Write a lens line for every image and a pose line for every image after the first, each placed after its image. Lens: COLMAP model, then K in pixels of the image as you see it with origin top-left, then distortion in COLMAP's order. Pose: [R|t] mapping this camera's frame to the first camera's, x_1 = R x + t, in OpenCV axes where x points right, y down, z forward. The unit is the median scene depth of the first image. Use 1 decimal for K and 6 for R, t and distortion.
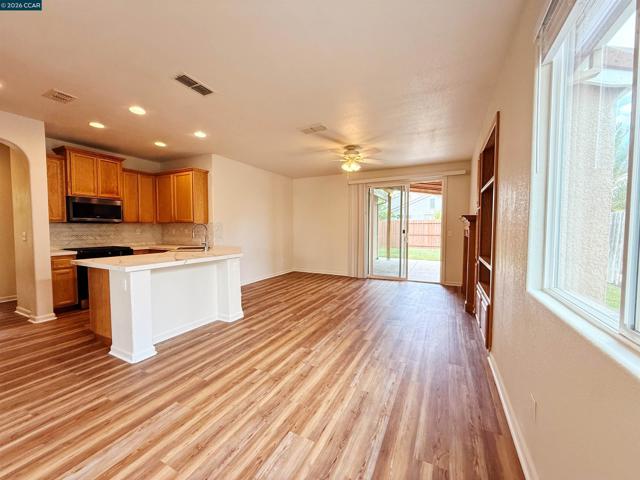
lens RADIAL K [[254.6, 0, 319.3], [0, 254.6, 239.7], [0, 0, 1]] dist [0.002227, -0.000012]
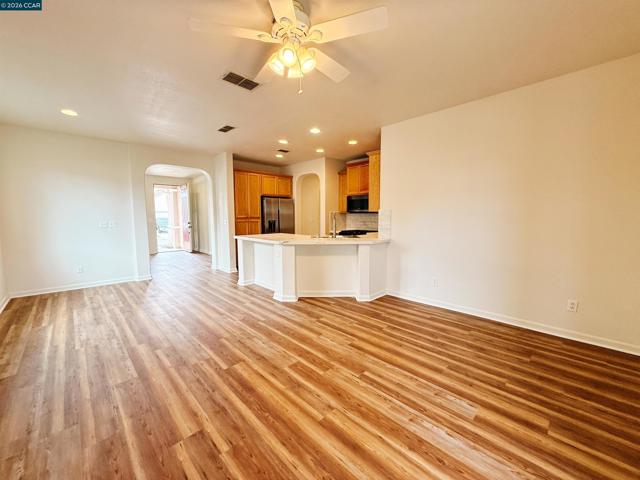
lens RADIAL K [[254.6, 0, 318.1], [0, 254.6, 241.9], [0, 0, 1]] dist [0.002227, -0.000012]
pose [[-0.326862, 0.094439, -0.940342, 0.621899], [-0.038935, 0.992804, 0.113242, -0.069282], [0.944270, 0.073627, -0.320833, 1.457923]]
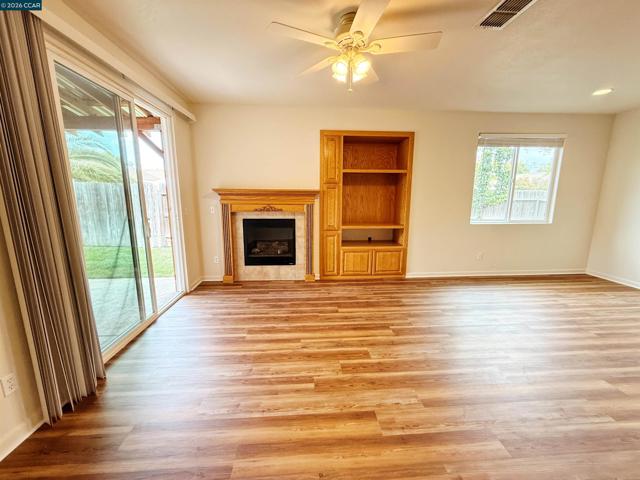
lens RADIAL K [[254.6, 0, 316.6], [0, 254.6, 239.7], [0, 0, 1]] dist [0.002227, -0.000012]
pose [[-0.505095, -0.153408, 0.849320, -0.324146], [0.034786, 0.979658, 0.197638, -0.107352], [-0.862362, 0.129370, -0.489484, 1.604599]]
